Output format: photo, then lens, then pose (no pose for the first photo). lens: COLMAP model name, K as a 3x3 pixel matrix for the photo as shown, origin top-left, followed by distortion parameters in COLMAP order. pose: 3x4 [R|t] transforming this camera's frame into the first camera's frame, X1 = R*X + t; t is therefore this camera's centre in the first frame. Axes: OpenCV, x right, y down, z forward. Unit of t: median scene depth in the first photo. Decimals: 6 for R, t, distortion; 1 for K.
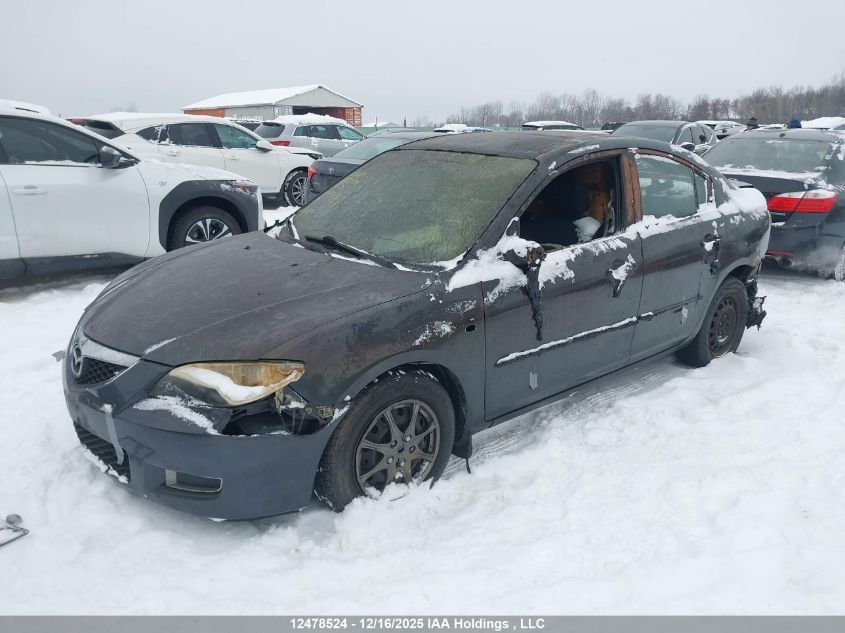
lens RADIAL K [[661.3, 0, 421.1], [0, 661.3, 318.8], [0, 0, 1]] dist [0.051074, -0.055868]
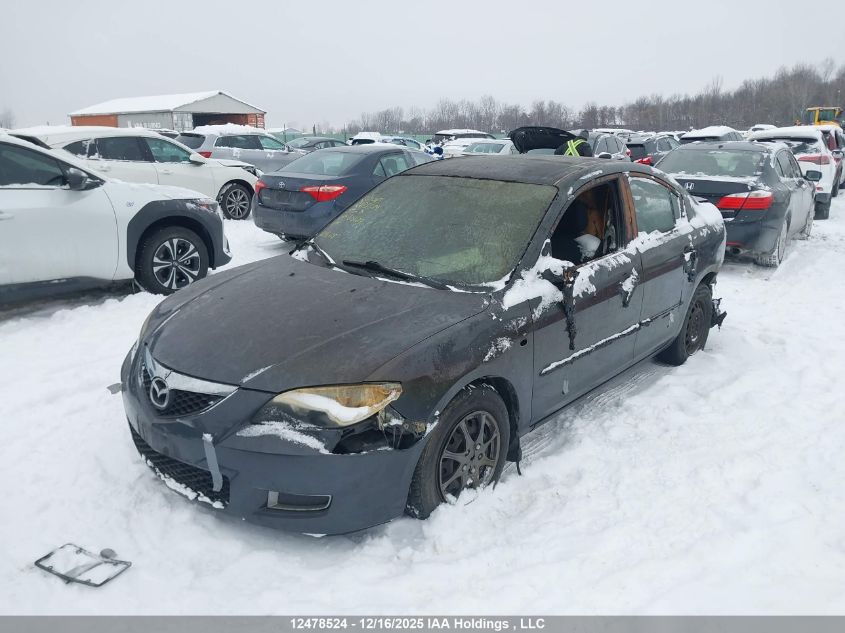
lens RADIAL K [[661.3, 0, 425.5], [0, 661.3, 315.1], [0, 0, 1]] dist [0.051074, -0.055868]
pose [[0.989445, -0.041160, 0.138940, -0.210569], [0.043066, 0.999014, -0.010739, -0.023254], [-0.138361, 0.016609, 0.990243, -0.060685]]
